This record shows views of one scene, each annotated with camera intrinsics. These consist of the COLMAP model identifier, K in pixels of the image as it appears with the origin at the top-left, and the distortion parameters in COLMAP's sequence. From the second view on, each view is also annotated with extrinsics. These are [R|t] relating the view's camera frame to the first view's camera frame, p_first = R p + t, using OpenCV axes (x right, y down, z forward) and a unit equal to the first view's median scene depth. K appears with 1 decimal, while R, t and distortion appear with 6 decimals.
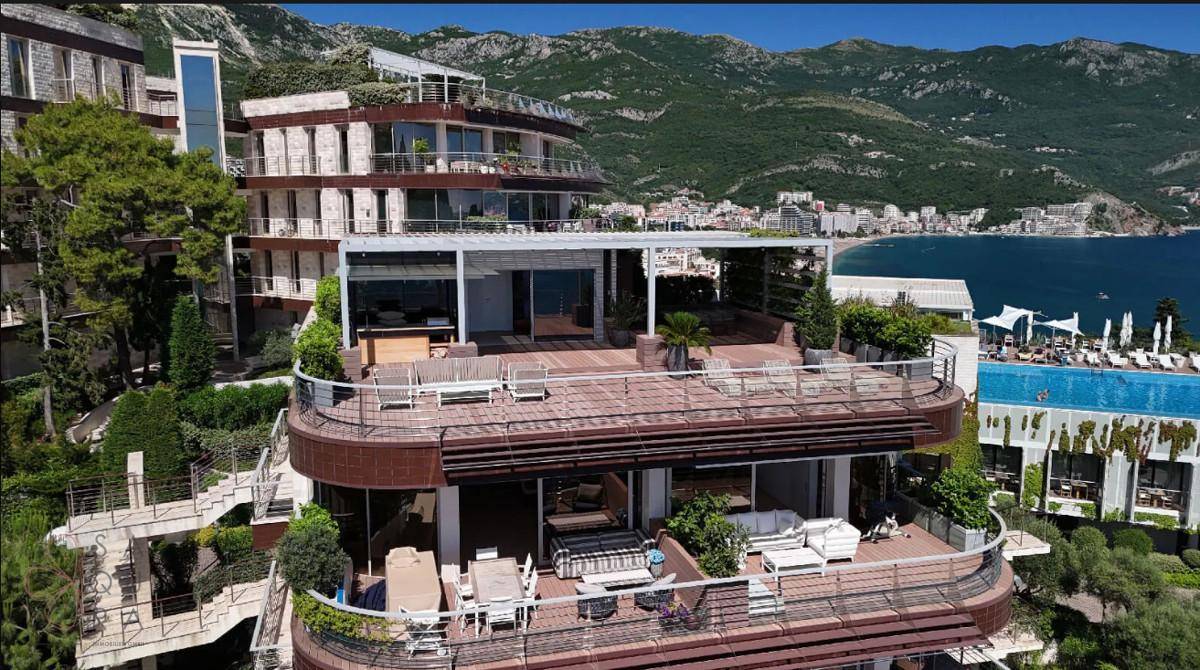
lens RADIAL K [[889.9, 0, 609.7], [0, 889.9, 344.6], [0, 0, 1]] dist [0.071641, -0.050364]
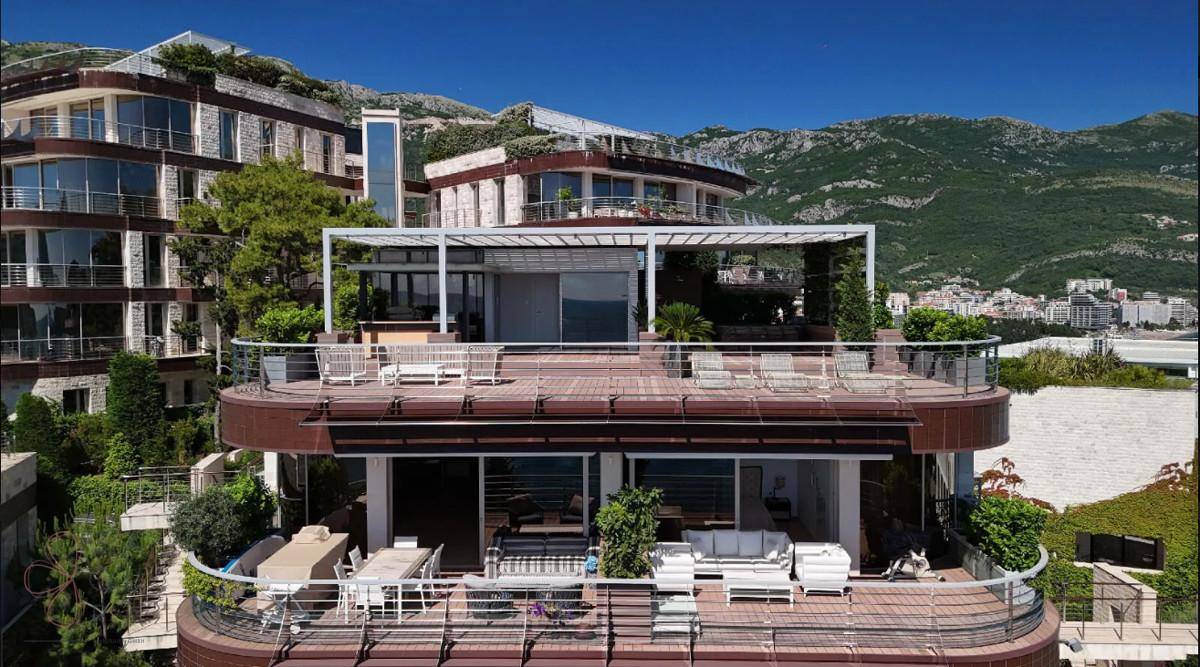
lens RADIAL K [[889.9, 0, 606.8], [0, 889.9, 334.9], [0, 0, 1]] dist [0.071641, -0.050364]
pose [[0.958648, 0.008728, -0.284461, 0.123920], [-0.040135, 0.993686, -0.104770, 0.042871], [0.281751, 0.111854, 0.952945, 0.061873]]
